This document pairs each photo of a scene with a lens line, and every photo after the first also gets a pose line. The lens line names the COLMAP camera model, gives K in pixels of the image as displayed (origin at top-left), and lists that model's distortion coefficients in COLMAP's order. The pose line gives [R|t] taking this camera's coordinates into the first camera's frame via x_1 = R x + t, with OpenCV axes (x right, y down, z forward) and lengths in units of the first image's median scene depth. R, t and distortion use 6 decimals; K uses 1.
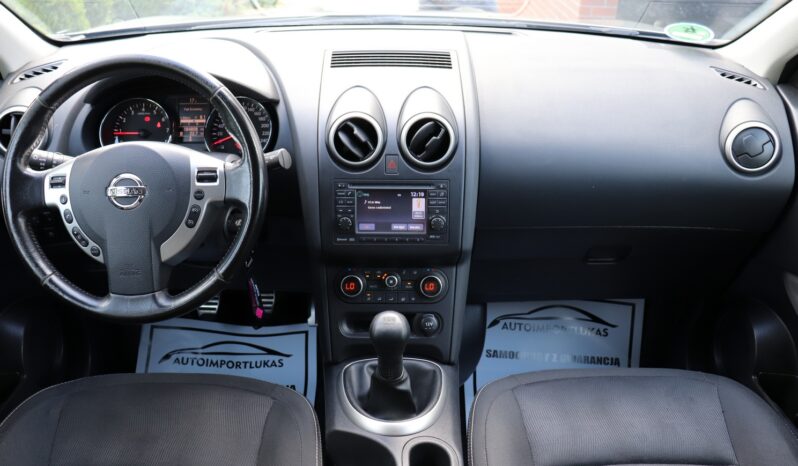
lens RADIAL K [[660.2, 0, 388.9], [0, 660.2, 230.7], [0, 0, 1]] dist [-0.172678, 0.149565]
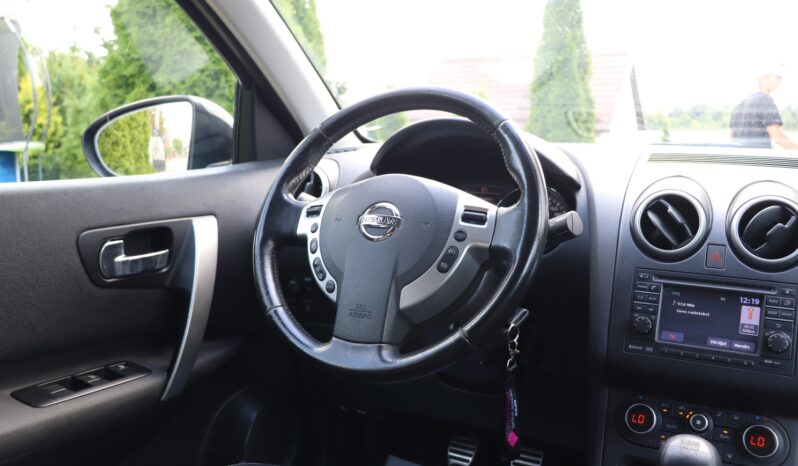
lens RADIAL K [[660.2, 0, 395.9], [0, 660.2, 236.2], [0, 0, 1]] dist [-0.172678, 0.149565]
pose [[0.885709, 0.077692, -0.457694, 0.012220], [-0.234383, 0.925855, -0.296407, 0.177430], [0.400730, 0.369806, 0.838248, 0.234488]]
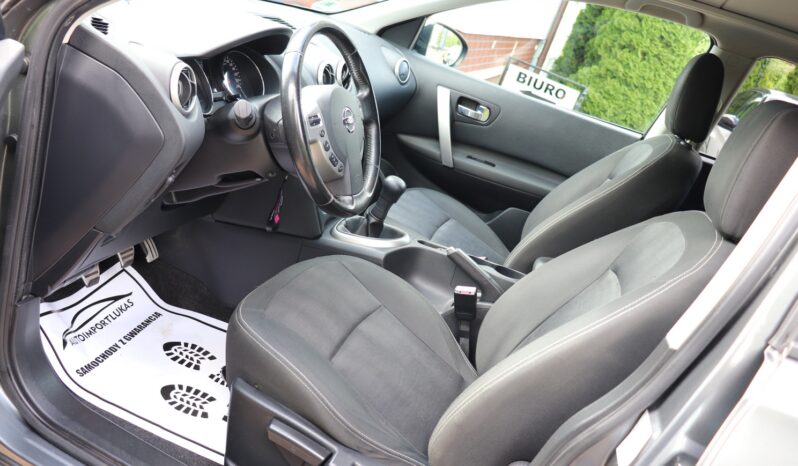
lens RADIAL K [[660.2, 0, 396.7], [0, 660.2, 227.9], [0, 0, 1]] dist [-0.172678, 0.149565]
pose [[0.305718, -0.263483, 0.914939, -1.455460], [0.174291, 0.960196, 0.218278, -0.108946], [-0.936034, 0.092734, 0.339472, 0.369446]]
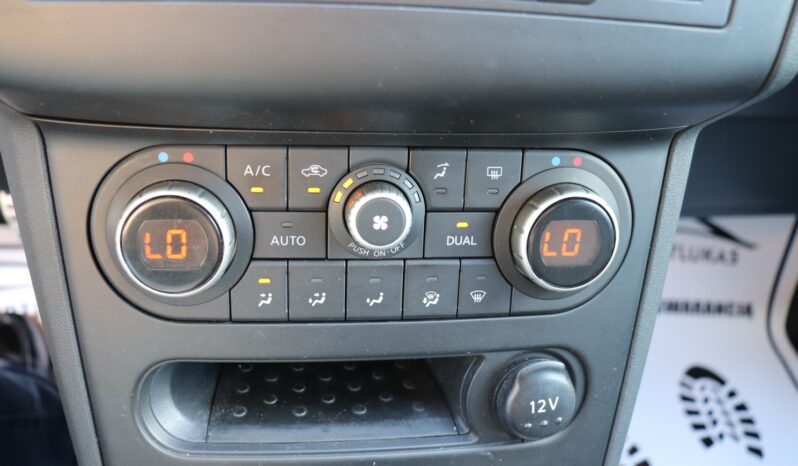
lens RADIAL K [[660.2, 0, 397.4], [0, 660.2, 226.7], [0, 0, 1]] dist [-0.172678, 0.149565]
pose [[0.989729, -0.008354, 0.142714, -0.019958], [-0.023820, 0.974699, 0.222251, 0.037053], [-0.140960, -0.223367, 0.964488, 0.847554]]
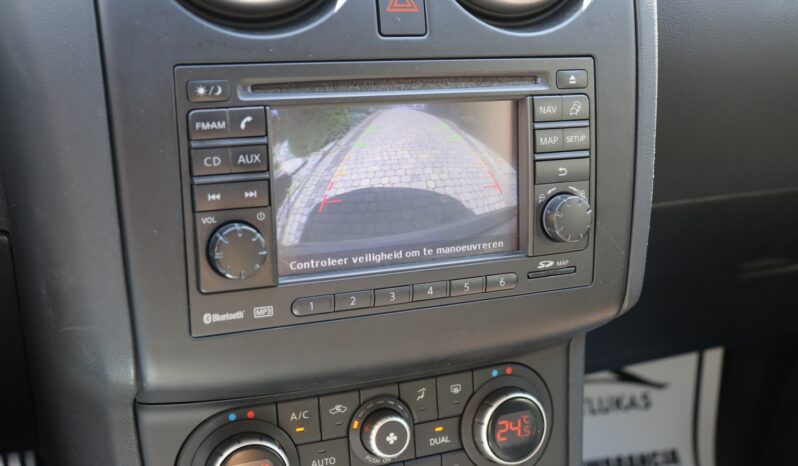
lens RADIAL K [[941.7, 0, 407.1], [0, 941.7, 238.6], [0, 0, 1]] dist [-0.008625, 0.000000]
pose [[0.917579, -0.099194, 0.384980, -0.140447], [0.083992, 0.994883, 0.056150, -0.029263], [-0.388580, -0.019187, 0.921215, 0.660154]]
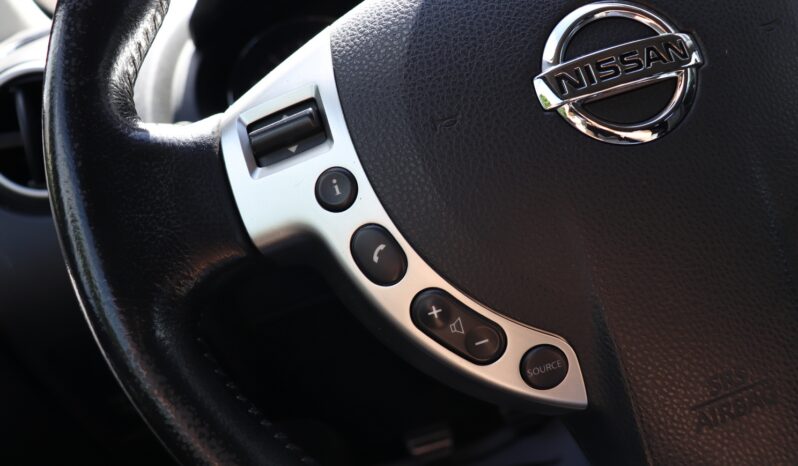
lens RADIAL K [[660.2, 0, 397.7], [0, 660.2, 231.6], [0, 0, 1]] dist [-0.172678, 0.149565]
pose [[0.958171, -0.282859, 0.043585, -0.428435], [0.285954, 0.952467, -0.105055, -0.002902], [-0.011797, 0.113123, 0.993511, 0.651241]]
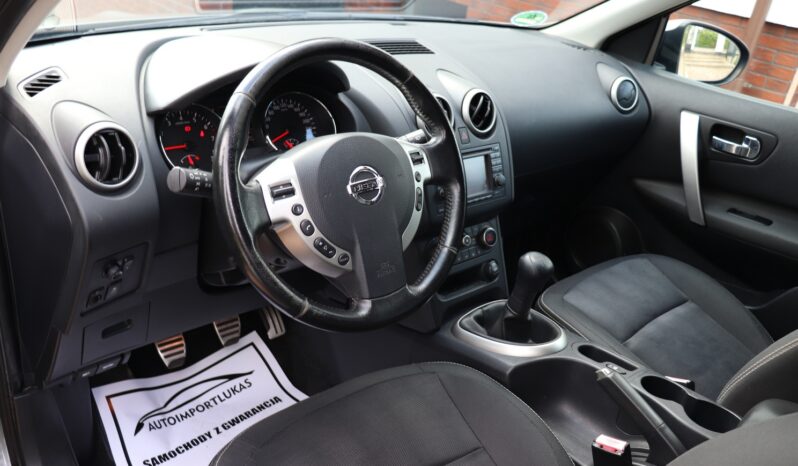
lens RADIAL K [[660.2, 0, 398.2], [0, 660.2, 227.8], [0, 0, 1]] dist [-0.172678, 0.149565]
pose [[0.749583, -0.215029, 0.626010, -0.817879], [0.227201, 0.971886, 0.061784, -0.041686], [-0.621696, 0.095918, 0.777364, 0.204300]]
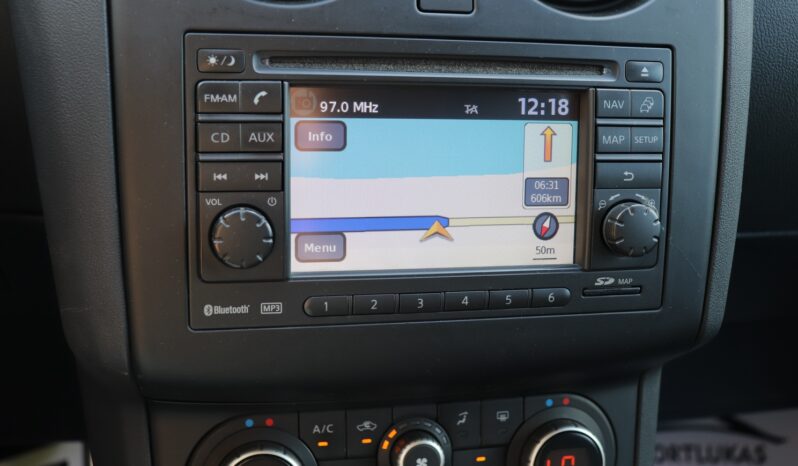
lens RADIAL K [[887.2, 0, 400.7], [0, 887.2, 235.6], [0, 0, 1]] dist [-0.048438, 0.000000]
pose [[0.973480, -0.027544, 0.227106, -0.081626], [0.027731, 0.999613, 0.002369, -0.010785], [-0.227084, 0.003992, 0.973867, 0.702297]]
